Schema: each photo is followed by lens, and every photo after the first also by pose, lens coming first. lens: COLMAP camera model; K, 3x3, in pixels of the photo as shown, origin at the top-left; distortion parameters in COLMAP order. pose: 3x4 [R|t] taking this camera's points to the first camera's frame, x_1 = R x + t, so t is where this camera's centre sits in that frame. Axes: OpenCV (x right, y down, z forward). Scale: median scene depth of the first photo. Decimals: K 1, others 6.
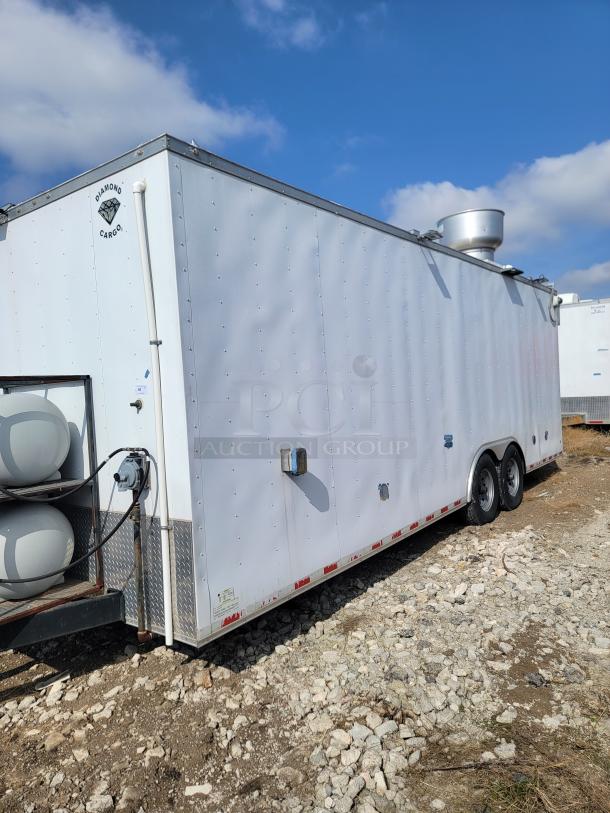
lens RADIAL K [[555.0, 0, 303.4], [0, 555.0, 411.4], [0, 0, 1]] dist [0.131486, -0.110730]
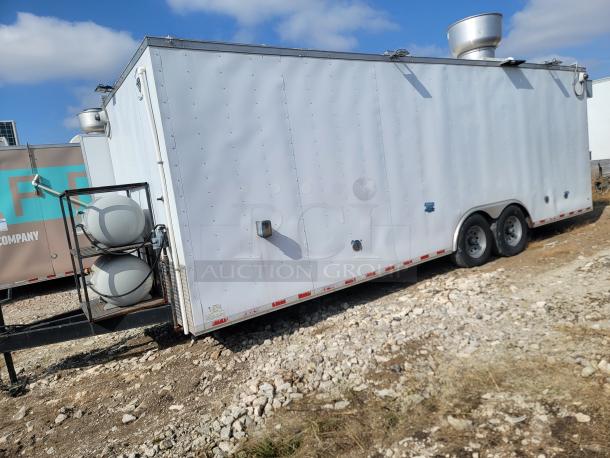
lens RADIAL K [[416.4, 0, 326.2], [0, 416.4, 226.2], [0, 0, 1]] dist [0.131486, -0.110730]
pose [[0.944416, -0.028774, -0.327493, 0.491763], [0.062460, 0.993723, 0.092811, -0.014979], [0.322766, -0.108108, 0.940284, -0.053653]]
